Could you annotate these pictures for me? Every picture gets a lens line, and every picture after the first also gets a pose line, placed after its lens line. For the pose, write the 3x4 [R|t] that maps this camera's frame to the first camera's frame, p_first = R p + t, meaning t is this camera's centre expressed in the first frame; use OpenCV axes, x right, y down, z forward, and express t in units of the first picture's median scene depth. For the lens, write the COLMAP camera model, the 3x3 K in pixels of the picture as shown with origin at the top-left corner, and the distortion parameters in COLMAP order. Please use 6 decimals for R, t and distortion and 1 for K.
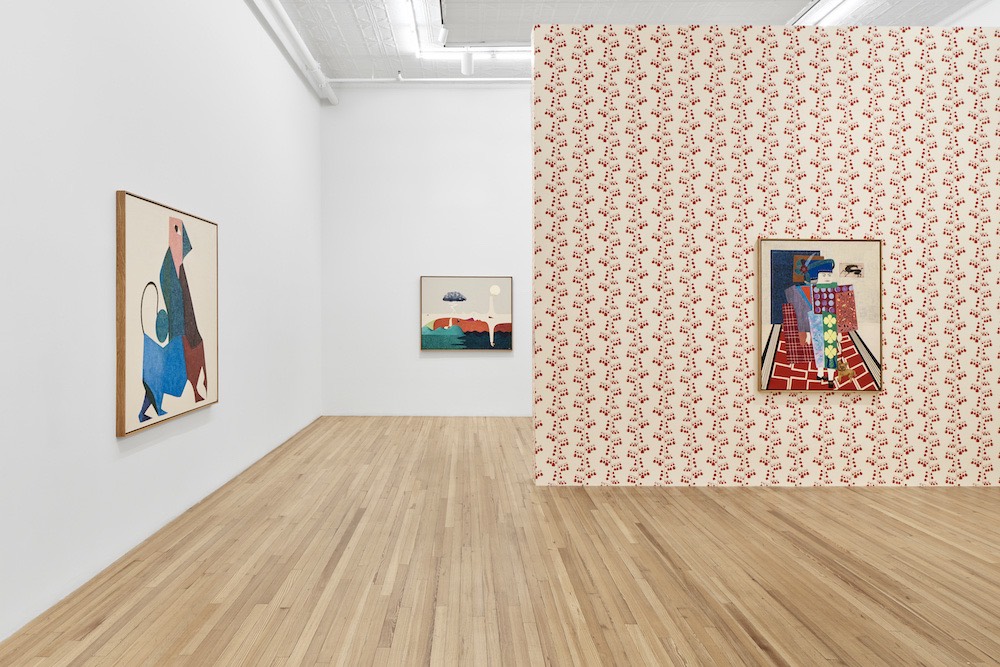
lens RADIAL K [[816.3, 0, 470.4], [0, 816.3, 299.7], [0, 0, 1]] dist [0.002528, -0.012719]
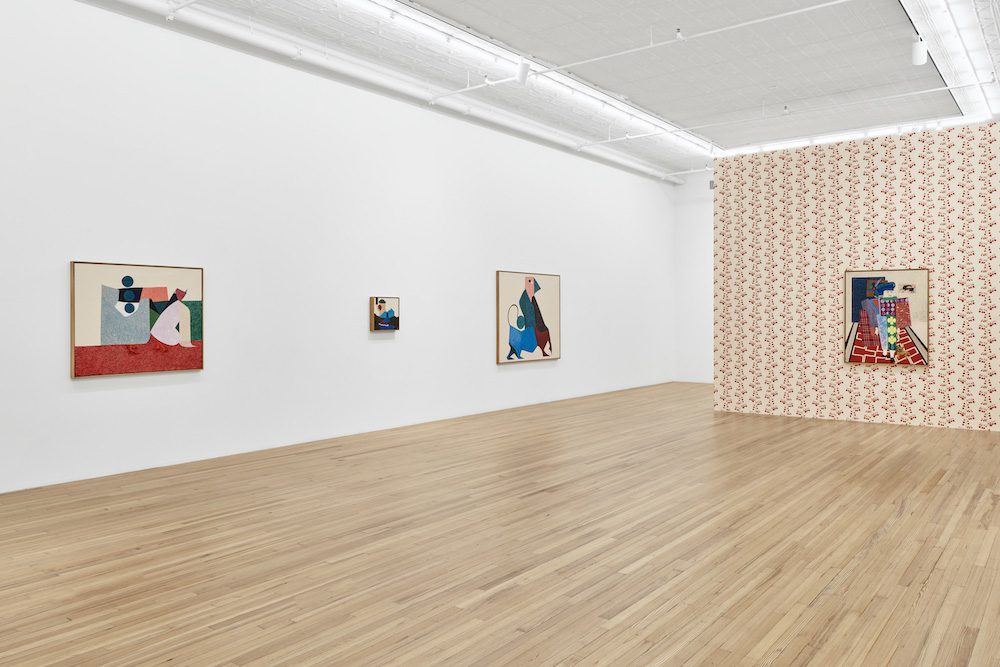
lens RADIAL K [[759.5, 0, 499.1], [0, 759.5, 327.8], [0, 0, 1]] dist [-0.020641, 0.002763]
pose [[0.798963, 0.004232, -0.601365, 0.716623], [0.011462, 0.999686, 0.022263, -0.001677], [0.601271, -0.024681, 0.798664, -0.649355]]
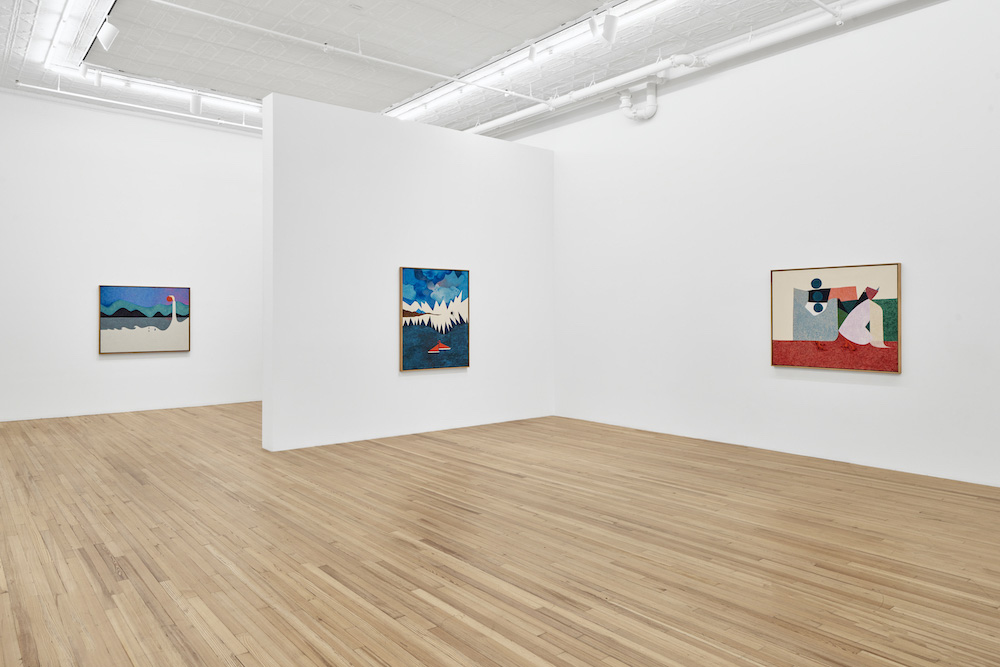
lens RADIAL K [[691.0, 0, 502.7], [0, 691.0, 312.2], [0, 0, 1]] dist [0.002999, 0.004493]
pose [[-0.774279, -0.004138, -0.632830, 0.712802], [0.006183, 0.999881, -0.014104, 0.006514], [0.632814, -0.014833, -0.774162, 0.341986]]
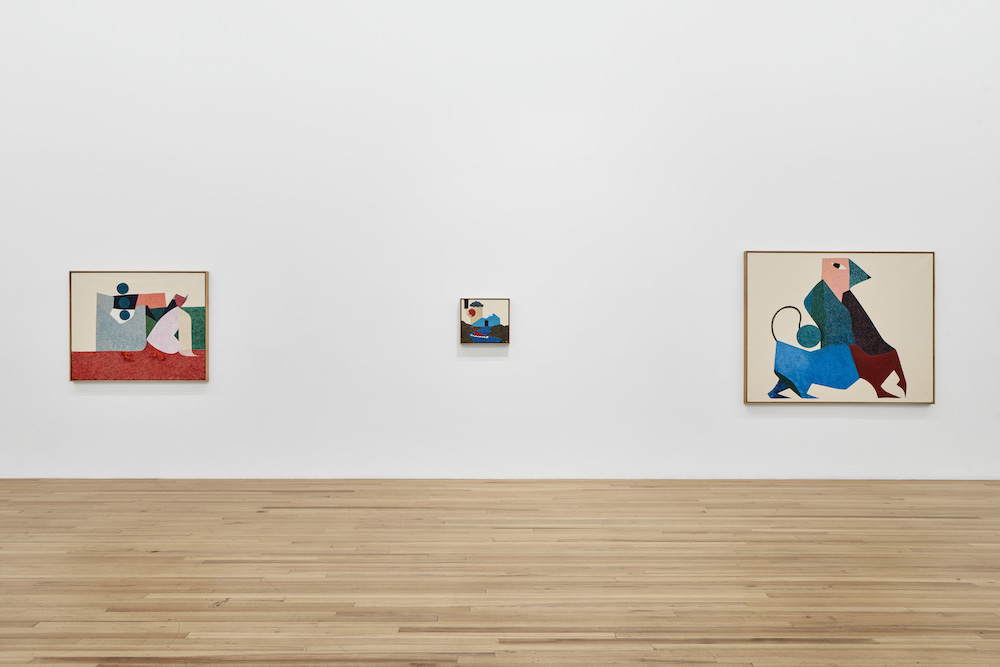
lens RADIAL K [[691.0, 0, 482.9], [0, 691.0, 334.2], [0, 0, 1]] dist [0.002999, 0.004493]
pose [[0.000098, 0.011158, -0.999938, 0.642627], [0.008604, 0.999901, 0.011159, 0.008091], [0.999963, -0.008605, 0.000002, 0.330633]]
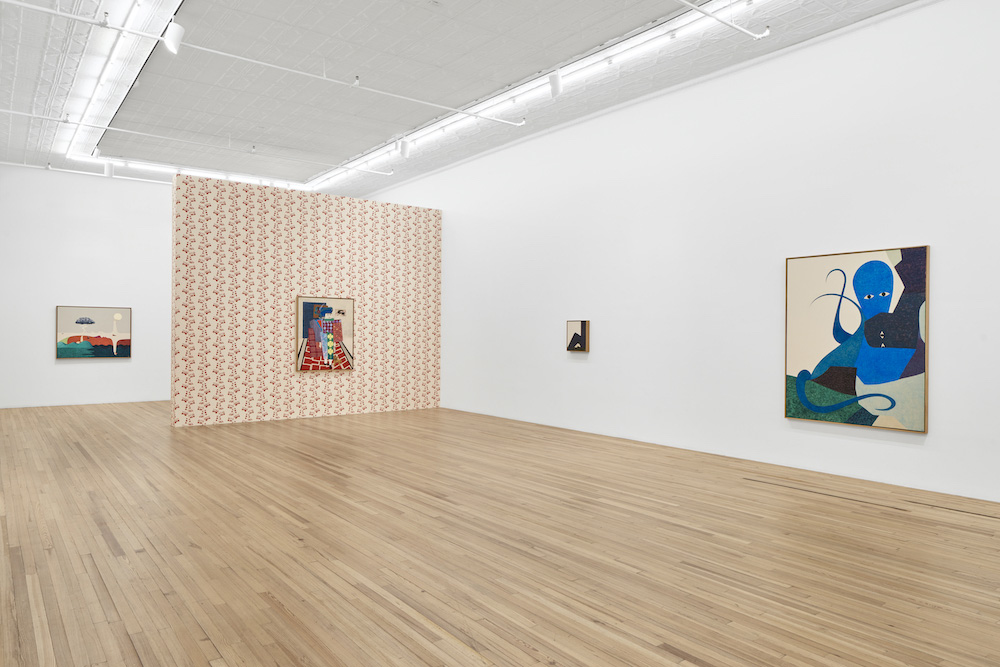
lens RADIAL K [[664.2, 0, 502.0], [0, 664.2, 330.8], [0, 0, 1]] dist [0.012418, -0.001640]
pose [[0.800099, 0.006572, 0.599831, -0.229602], [-0.013387, 0.999887, 0.006902, -0.006827], [-0.599718, -0.013552, 0.800097, -0.626317]]
